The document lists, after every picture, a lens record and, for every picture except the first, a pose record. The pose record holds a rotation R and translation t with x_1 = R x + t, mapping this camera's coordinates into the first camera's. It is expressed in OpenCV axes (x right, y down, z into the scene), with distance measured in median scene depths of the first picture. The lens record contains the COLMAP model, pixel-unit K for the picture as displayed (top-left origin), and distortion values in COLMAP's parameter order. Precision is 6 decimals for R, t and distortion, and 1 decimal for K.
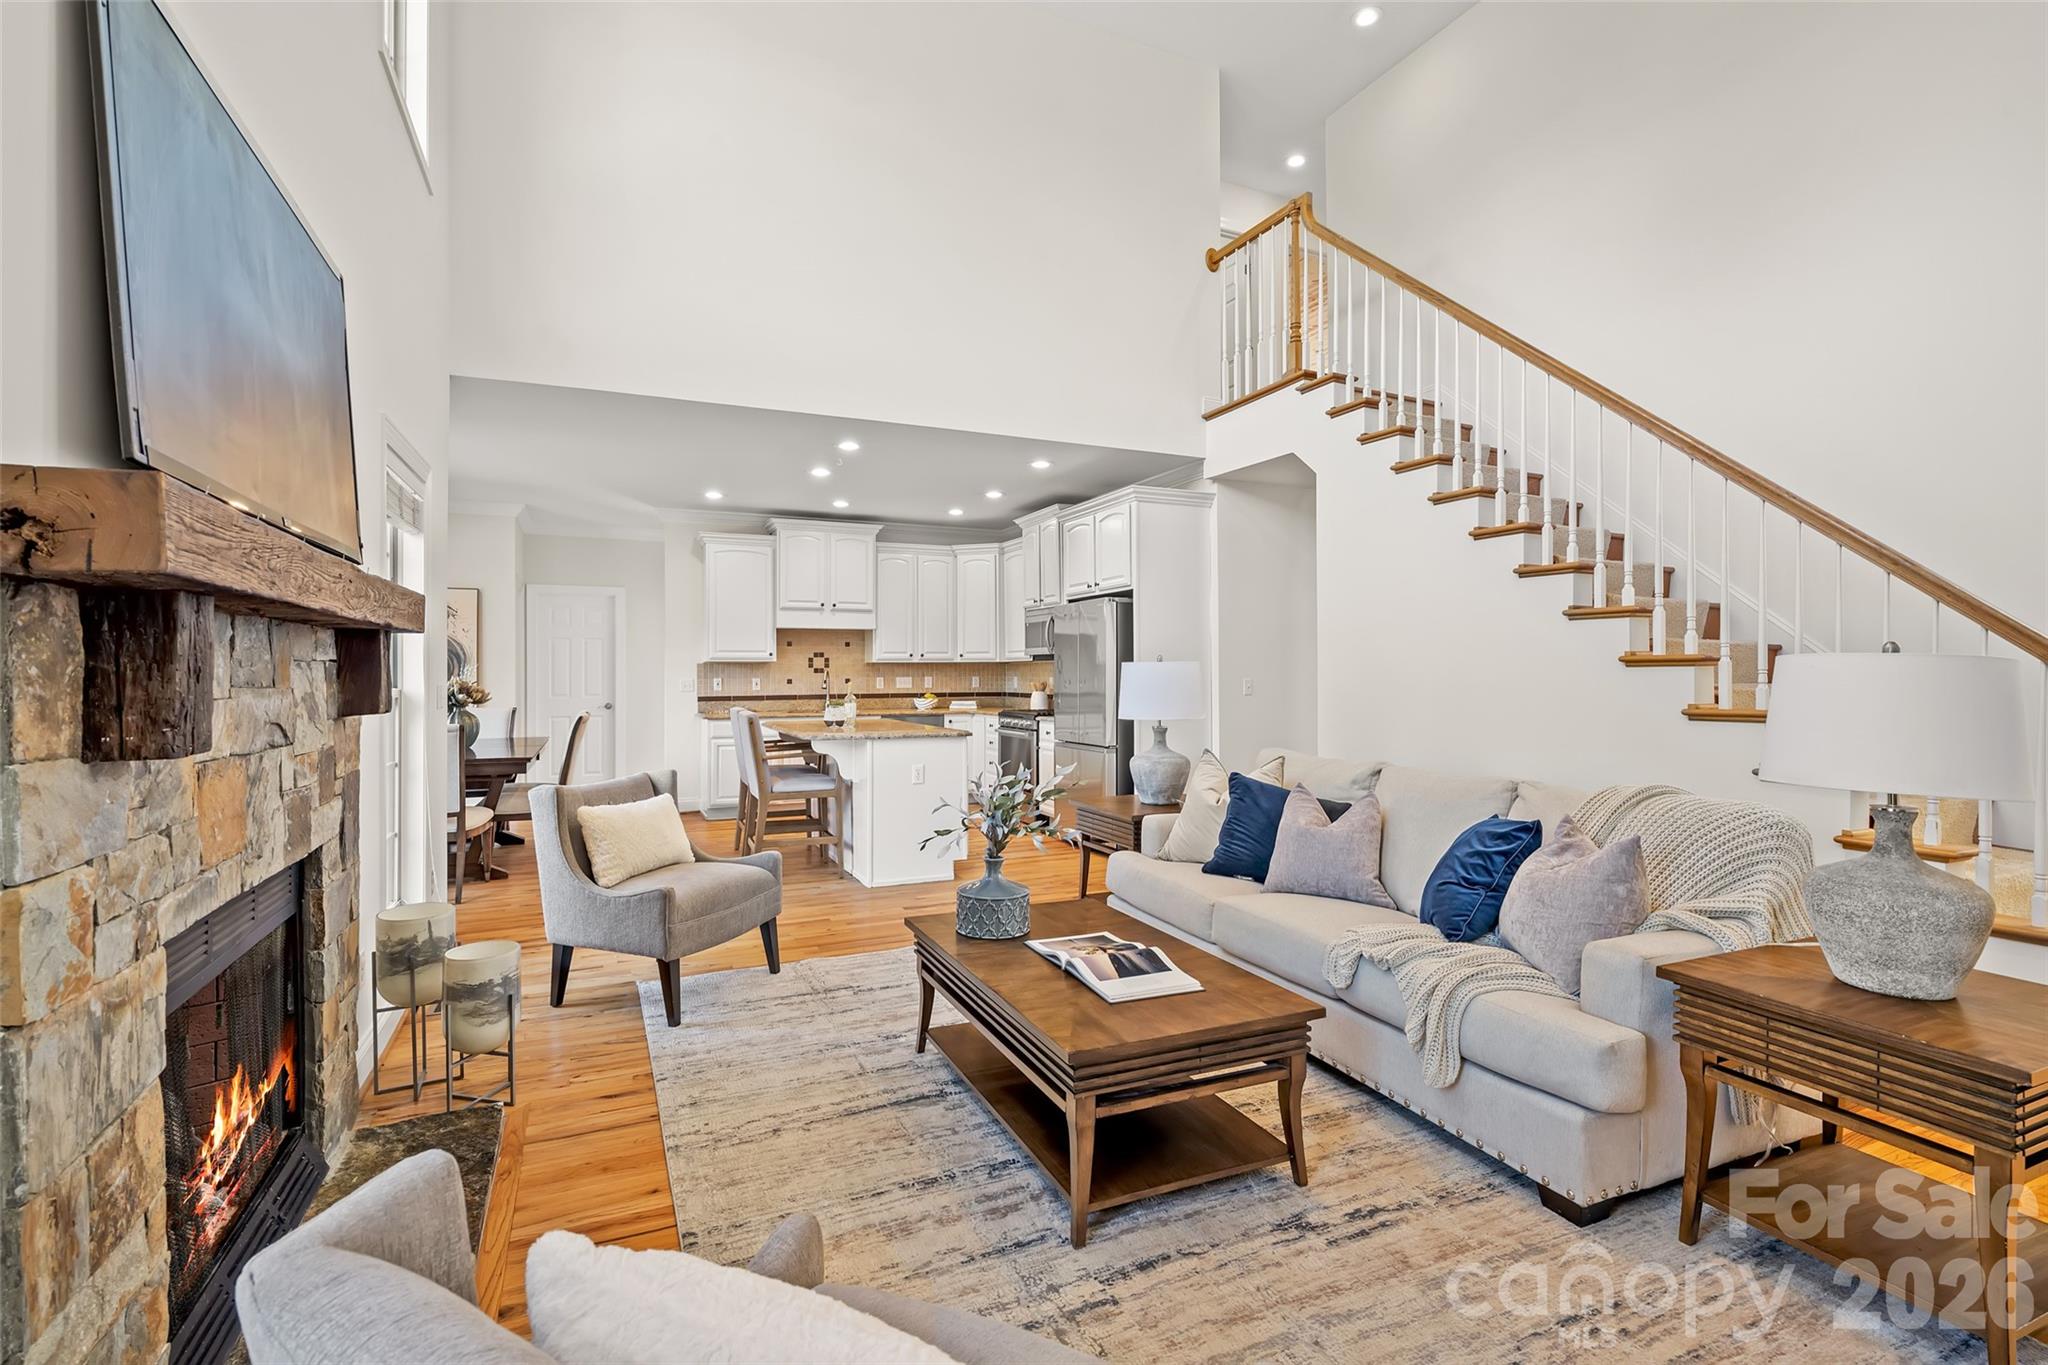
lens RADIAL K [[924.7, 0, 1023.8], [0, 924.7, 670.6], [0, 0, 1]] dist [-0.004333, 0.002874]
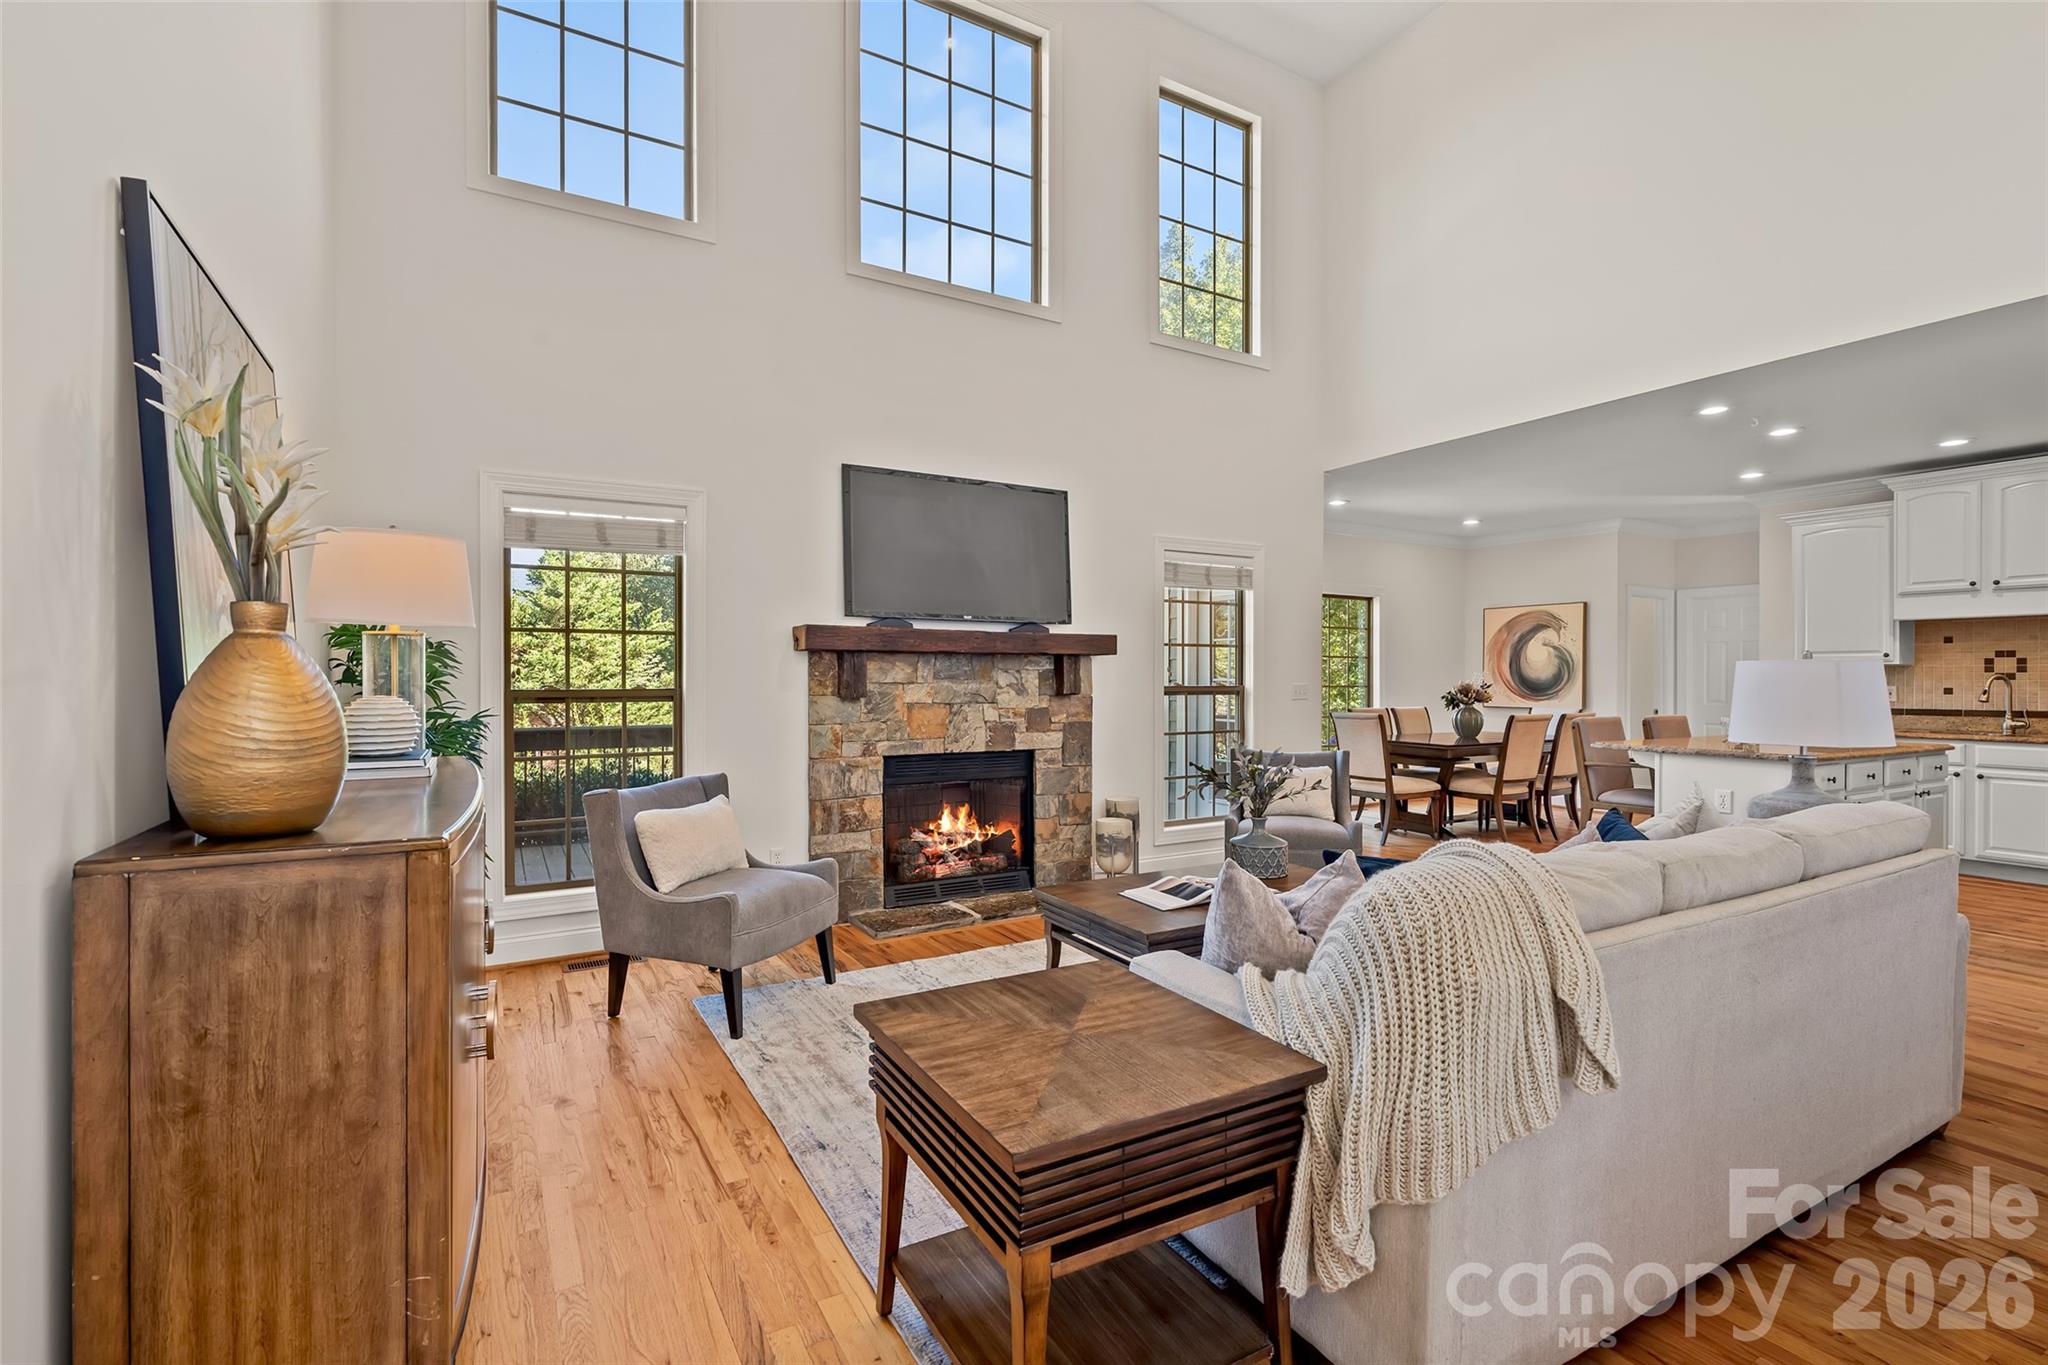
lens RADIAL K [[924.7, 0, 1027.0], [0, 924.7, 672.1], [0, 0, 1]] dist [-0.004333, 0.002874]
pose [[0.111354, -0.002474, -0.993778, 0.405046], [-0.003285, 0.999991, -0.002858, 0.001175], [0.993775, 0.003583, 0.111345, 0.196898]]
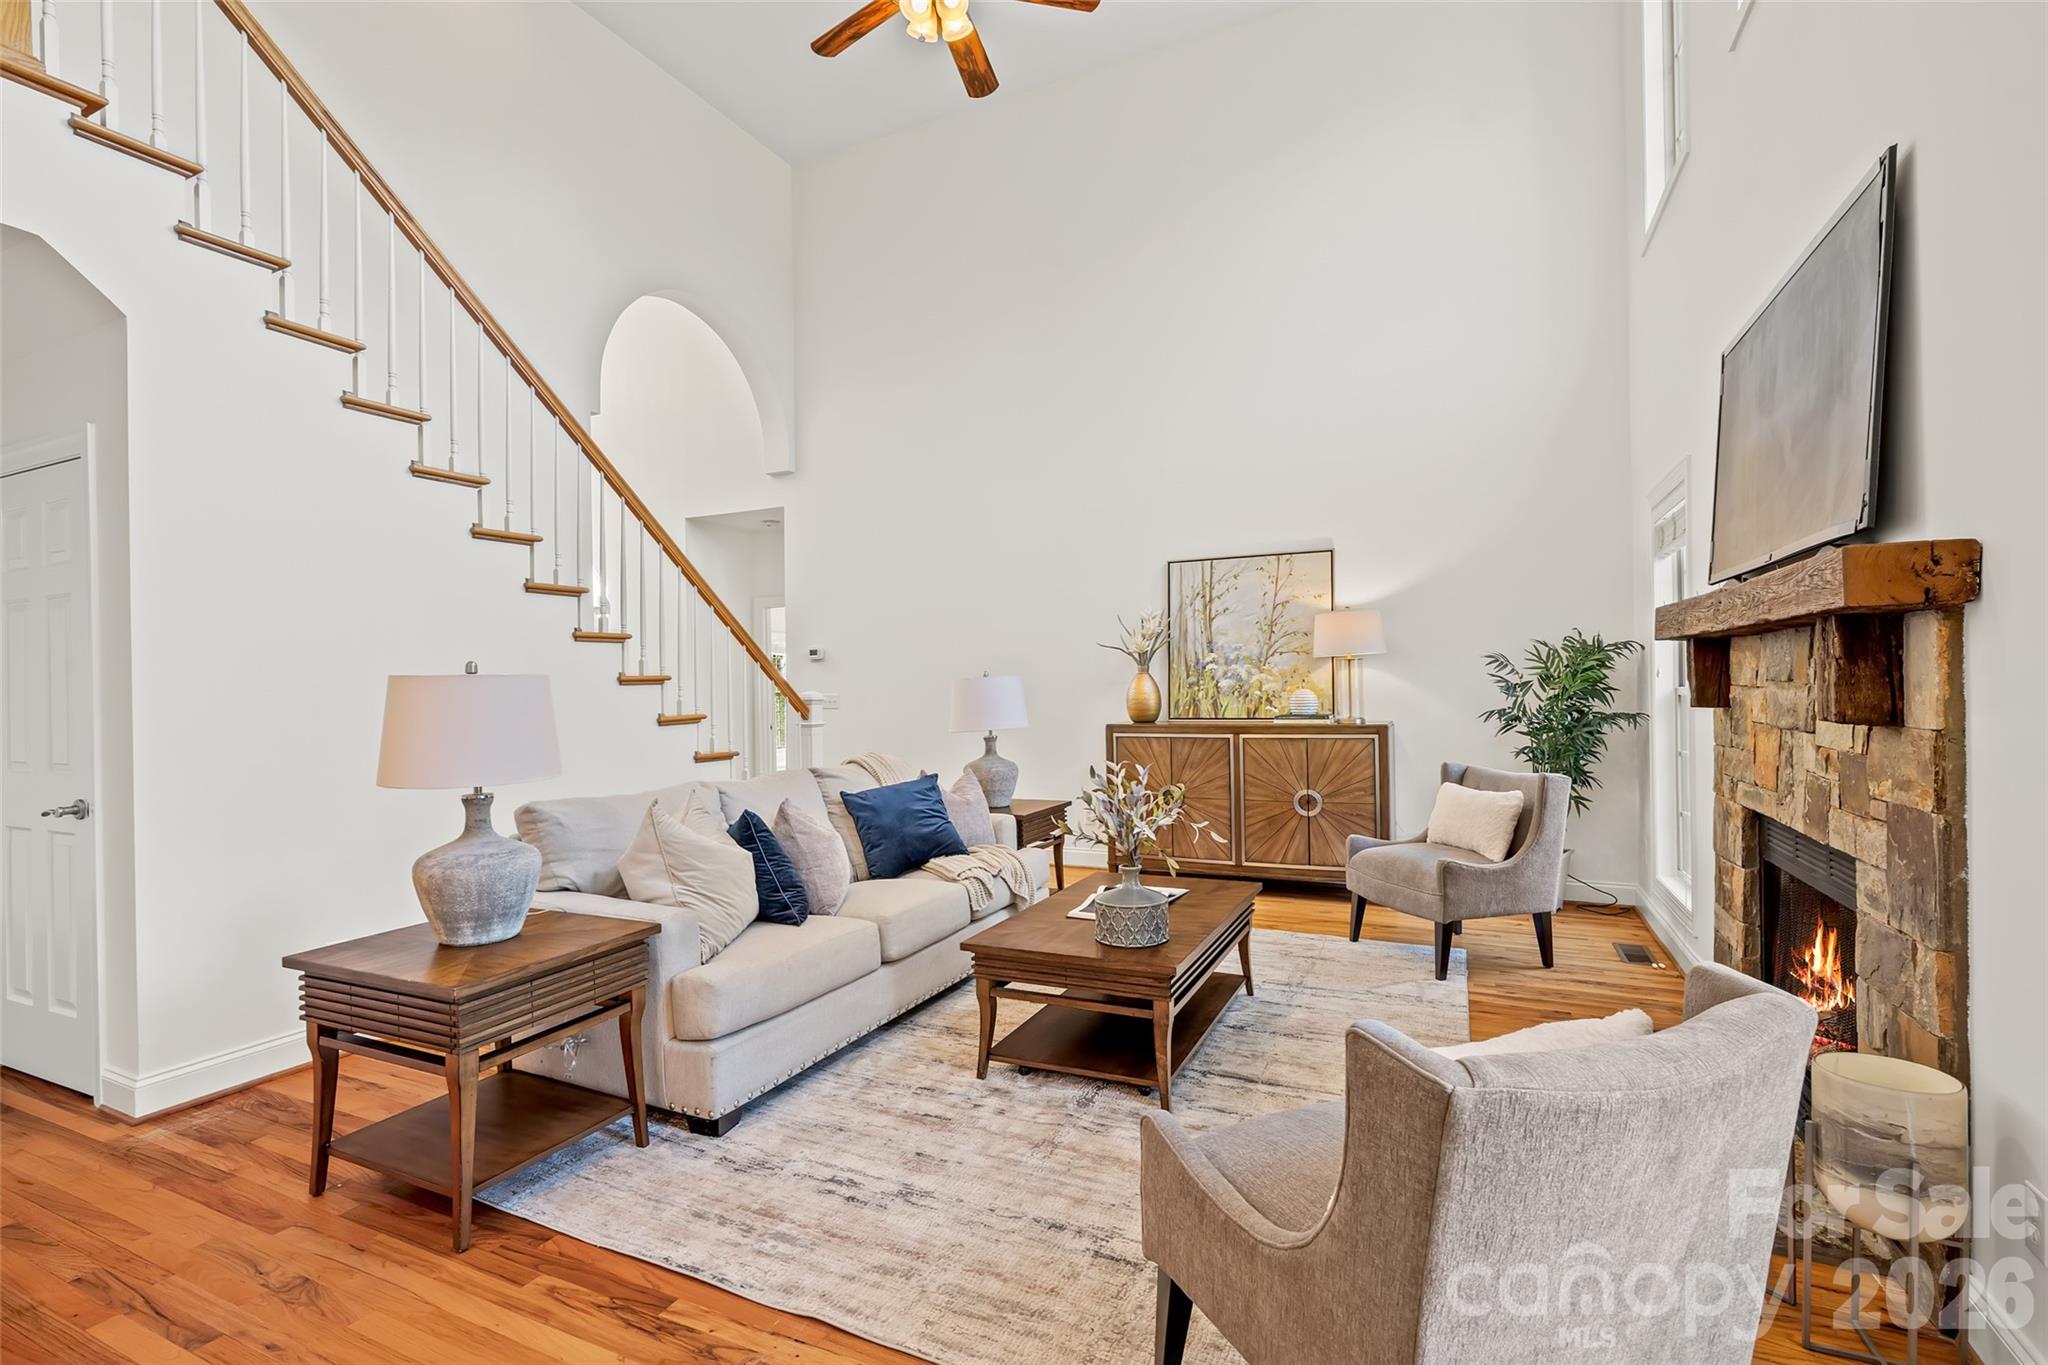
lens RADIAL K [[924.7, 0, 1025.4], [0, 924.7, 680.7], [0, 0, 1]] dist [-0.004333, 0.002874]
pose [[-0.644094, 0.015149, 0.764797, -0.245577], [0.018714, 0.999817, -0.004044, 0.001593], [-0.764718, 0.011707, -0.644259, 0.586622]]
